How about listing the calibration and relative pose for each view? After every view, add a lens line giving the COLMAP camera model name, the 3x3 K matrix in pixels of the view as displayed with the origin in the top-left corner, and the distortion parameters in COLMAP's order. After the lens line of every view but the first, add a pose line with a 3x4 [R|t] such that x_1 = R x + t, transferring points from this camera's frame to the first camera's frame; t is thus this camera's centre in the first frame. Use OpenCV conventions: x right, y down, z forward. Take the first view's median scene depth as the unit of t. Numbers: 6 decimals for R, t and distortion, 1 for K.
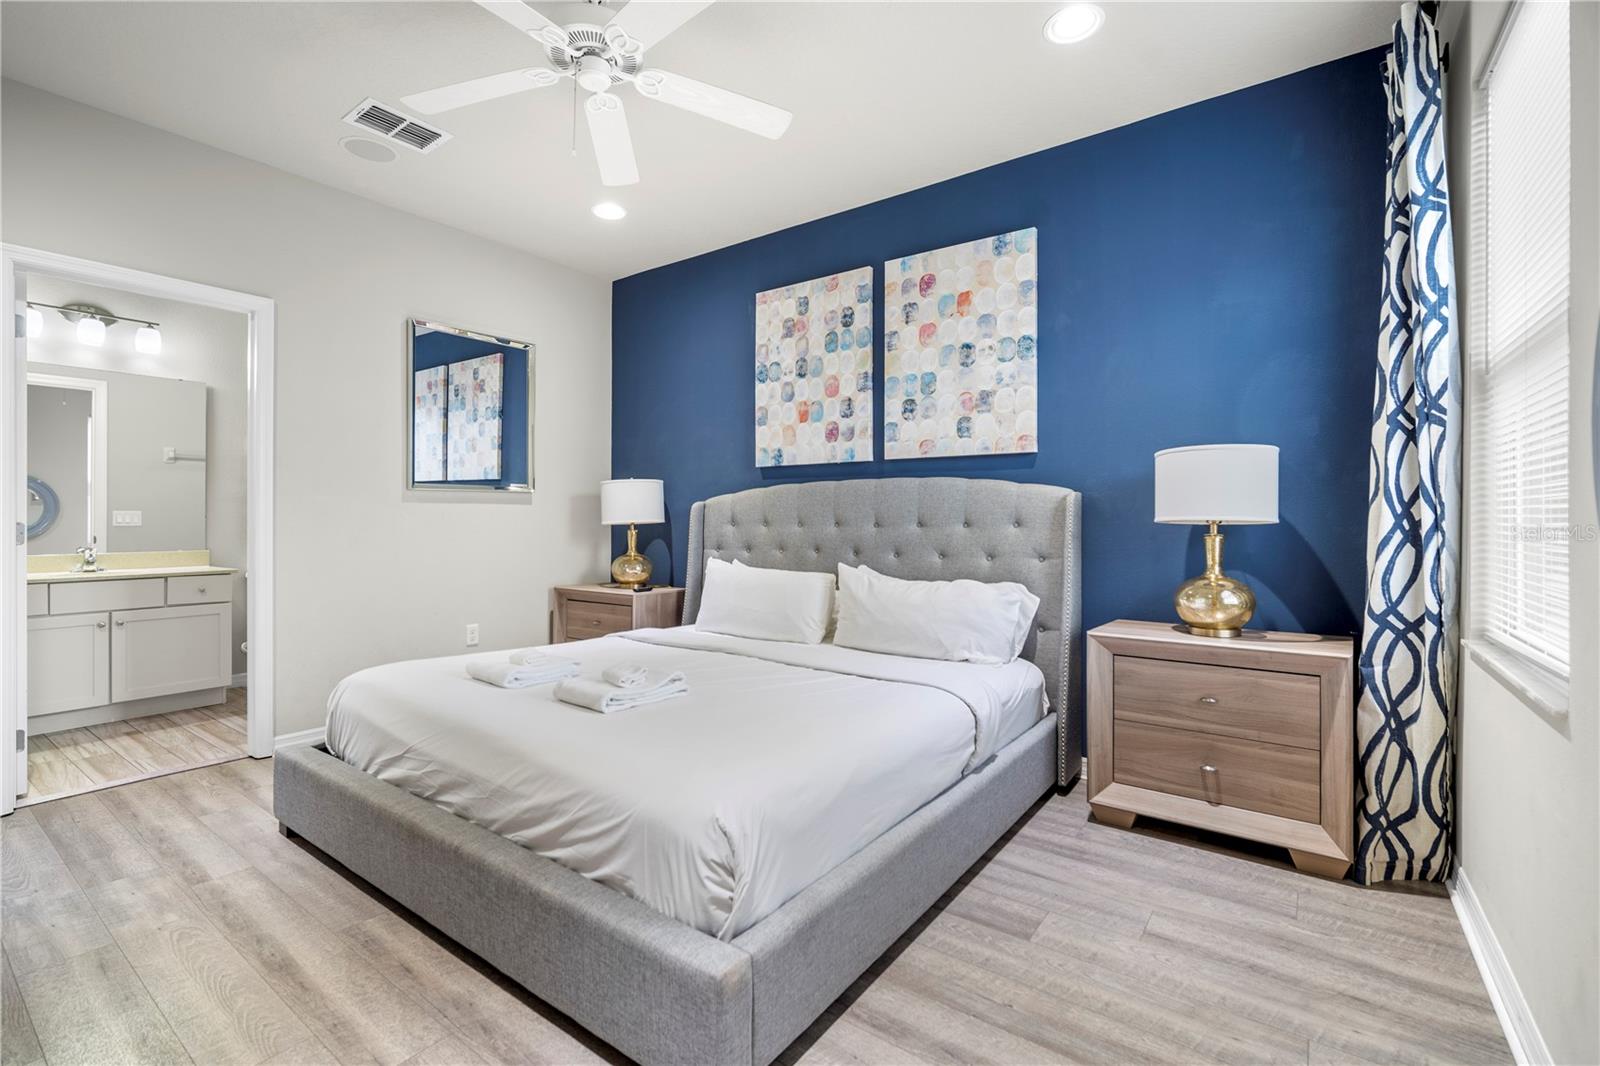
lens RADIAL K [[720.5, 0, 785.5], [0, 720.5, 536.8], [0, 0, 1]] dist [-0.003830, 0.000171]
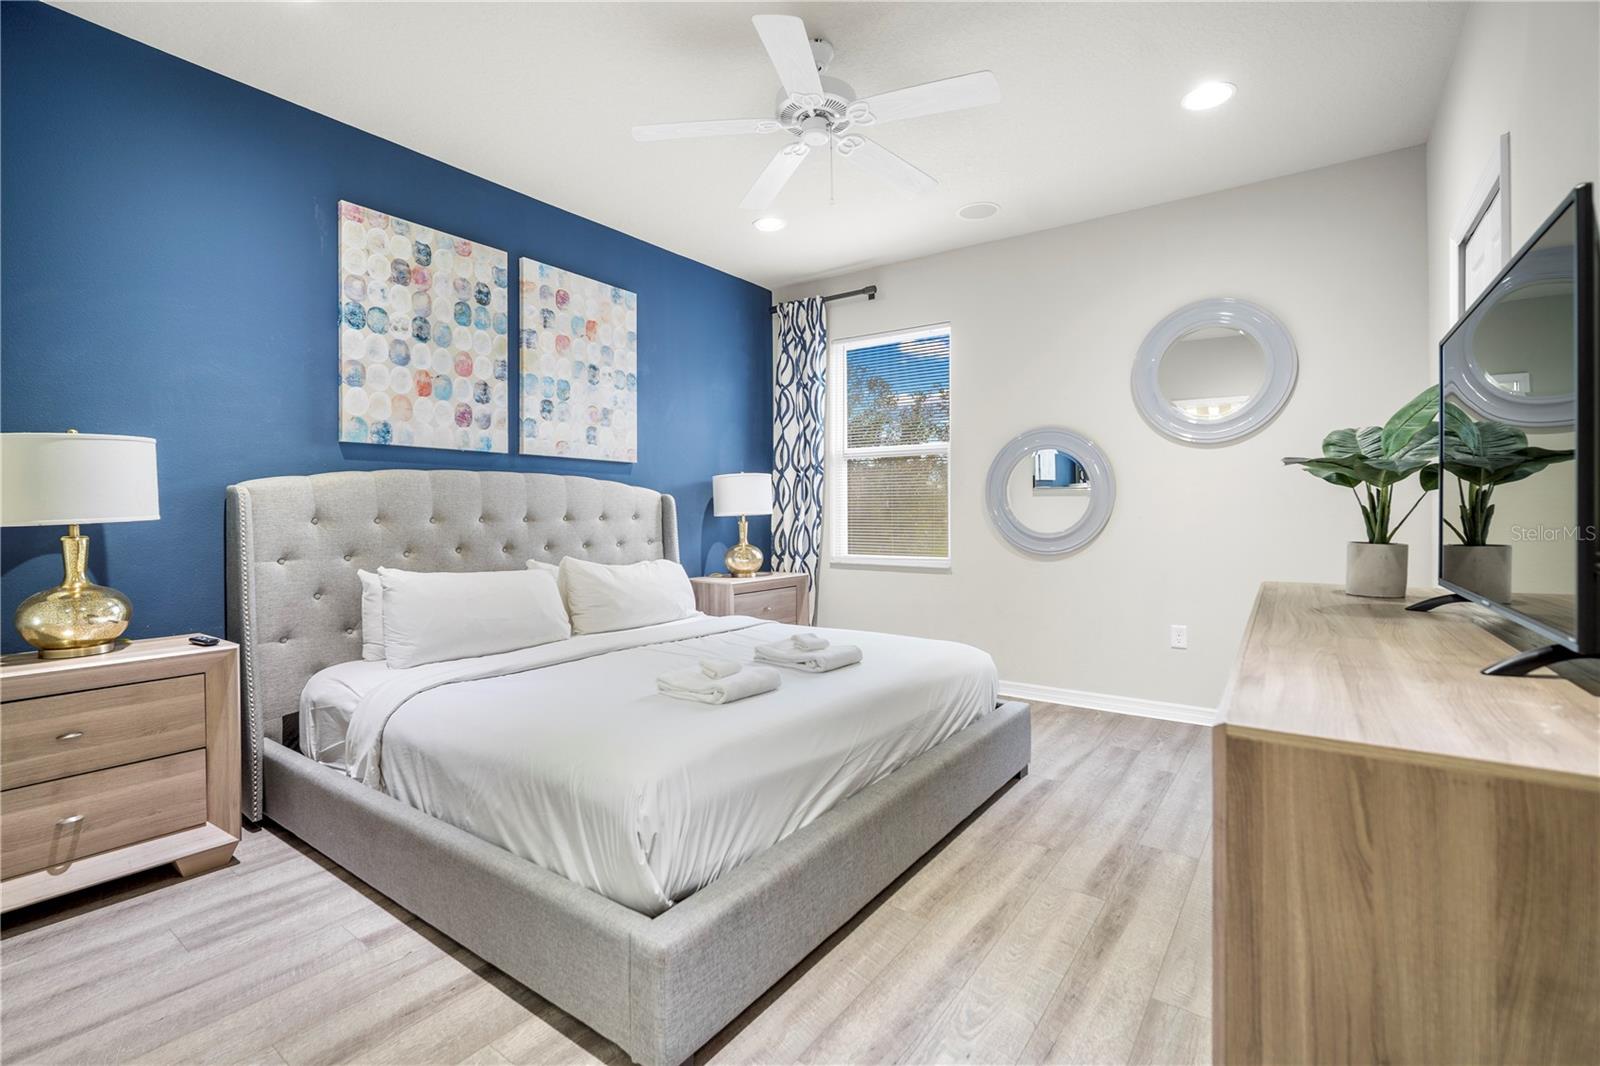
lens RADIAL K [[707.6, 0, 797.2], [0, 707.6, 541.5], [0, 0, 1]] dist [-0.014595, 0.000770]
pose [[-0.006615, -0.037713, 0.999267, -0.835940], [0.029158, 0.998856, 0.037890, -0.011524], [-0.999553, 0.029388, -0.005508, 0.616514]]
